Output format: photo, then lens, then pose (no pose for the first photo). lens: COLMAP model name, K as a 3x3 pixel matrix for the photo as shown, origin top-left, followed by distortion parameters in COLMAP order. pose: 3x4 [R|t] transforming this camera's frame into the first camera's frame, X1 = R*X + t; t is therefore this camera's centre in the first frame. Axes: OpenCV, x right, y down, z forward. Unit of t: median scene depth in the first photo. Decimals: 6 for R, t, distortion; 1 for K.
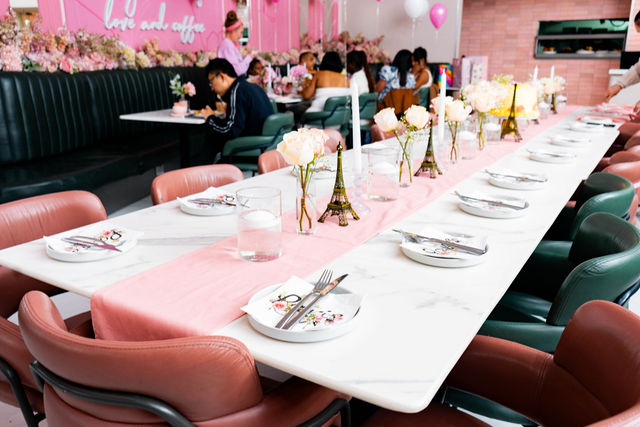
lens RADIAL K [[521.7, 0, 320.0], [0, 521.7, 213.5], [0, 0, 1]] dist [-0.008639, 0.003044]
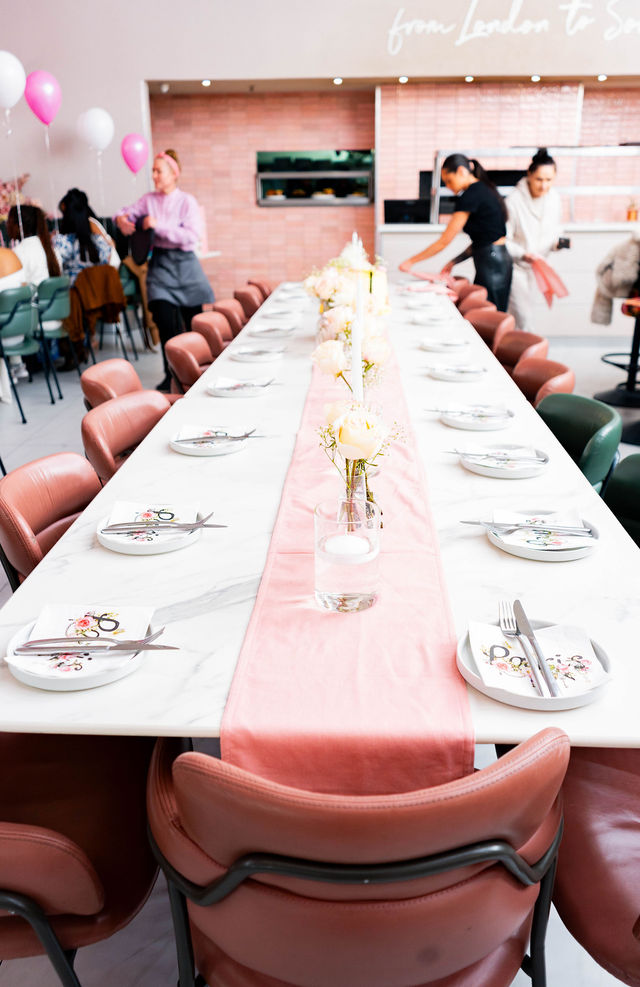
lens RADIAL K [[804.4, 0, 312.8], [0, 804.4, 491.0], [0, 0, 1]] dist [-0.000835, -0.000253]
pose [[0.877369, -0.176311, 0.446248, -0.350352], [0.148422, 0.984153, 0.097023, -0.098513], [-0.456283, -0.018892, 0.889634, 0.049446]]
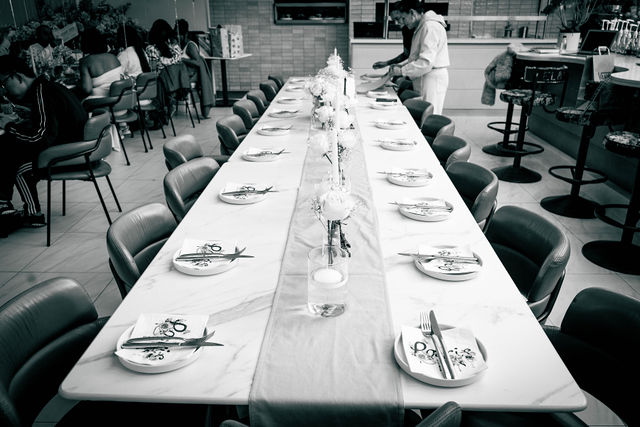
lens RADIAL K [[499.1, 0, 320.0], [0, 499.1, 213.5], [0, 0, 1]] dist [-0.003668, -0.001153]
pose [[0.868436, -0.187063, 0.459159, -0.338766], [0.142840, 0.981225, 0.129593, -0.150209], [-0.474780, -0.046957, 0.878851, 0.048236]]
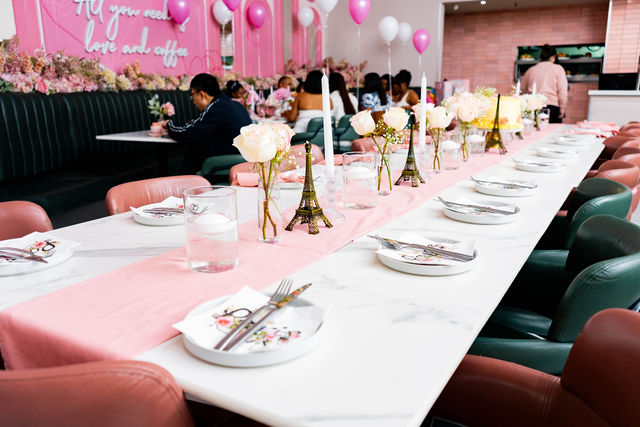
lens RADIAL K [[513.7, 0, 320.0], [0, 513.7, 213.5], [0, 0, 1]] dist [-0.003639, -0.007809]
pose [[0.999678, -0.011686, 0.022512, 0.024749], [0.012808, 0.998649, -0.050356, 0.022667], [-0.021893, 0.050628, 0.998478, 0.085851]]
